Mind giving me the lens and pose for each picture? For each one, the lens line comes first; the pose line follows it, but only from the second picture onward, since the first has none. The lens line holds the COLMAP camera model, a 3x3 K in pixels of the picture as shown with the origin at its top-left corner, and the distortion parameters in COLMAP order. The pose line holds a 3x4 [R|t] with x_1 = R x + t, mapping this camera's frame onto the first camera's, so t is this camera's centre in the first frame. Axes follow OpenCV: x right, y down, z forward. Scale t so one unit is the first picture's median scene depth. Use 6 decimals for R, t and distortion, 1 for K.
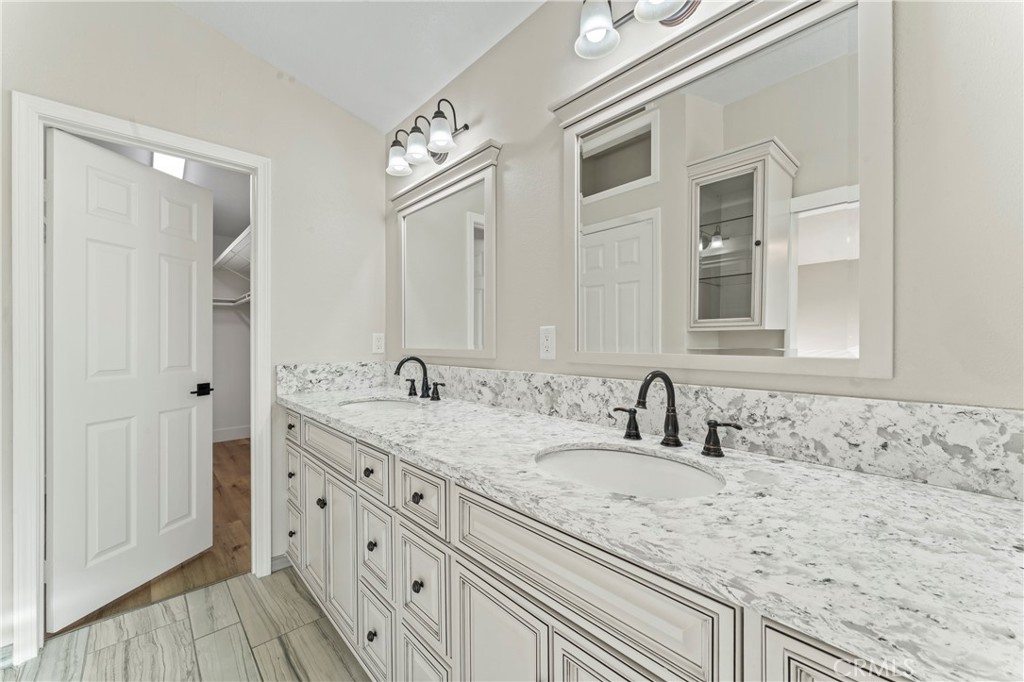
lens RADIAL K [[406.0, 0, 512.0], [0, 406.0, 341.0], [0, 0, 1]] dist [-0.000723, 0.000032]
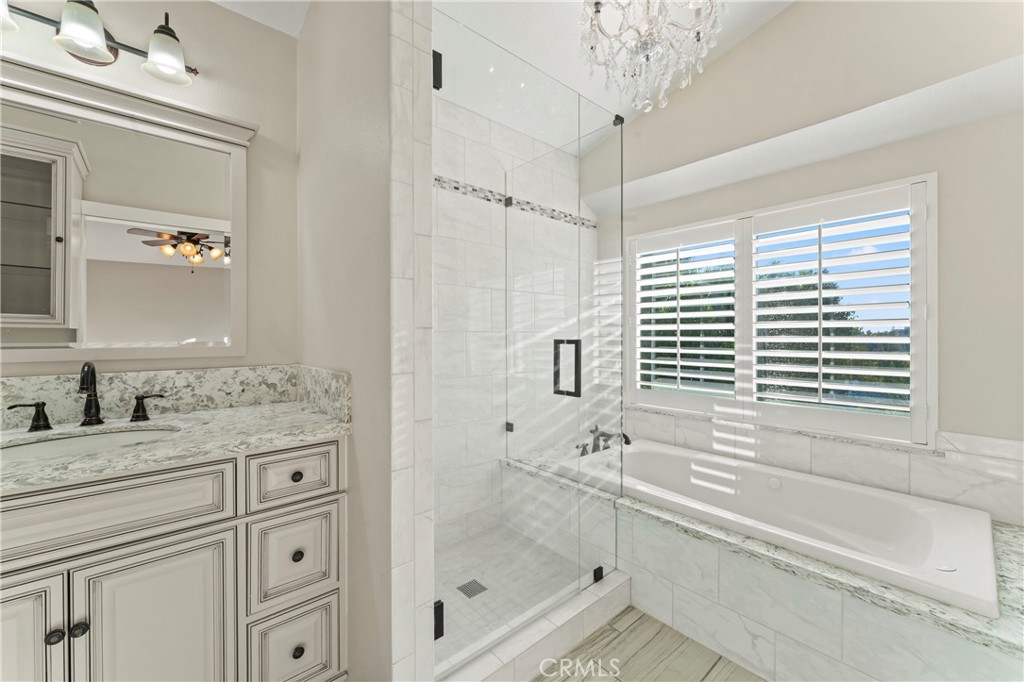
lens RADIAL K [[406.0, 0, 512.0], [0, 406.0, 341.0], [0, 0, 1]] dist [-0.000723, 0.000032]
pose [[0.020805, -0.011008, 0.999723, -0.847667], [0.006810, 0.999918, 0.010868, 0.007601], [-0.999760, 0.006582, 0.020878, -0.280951]]
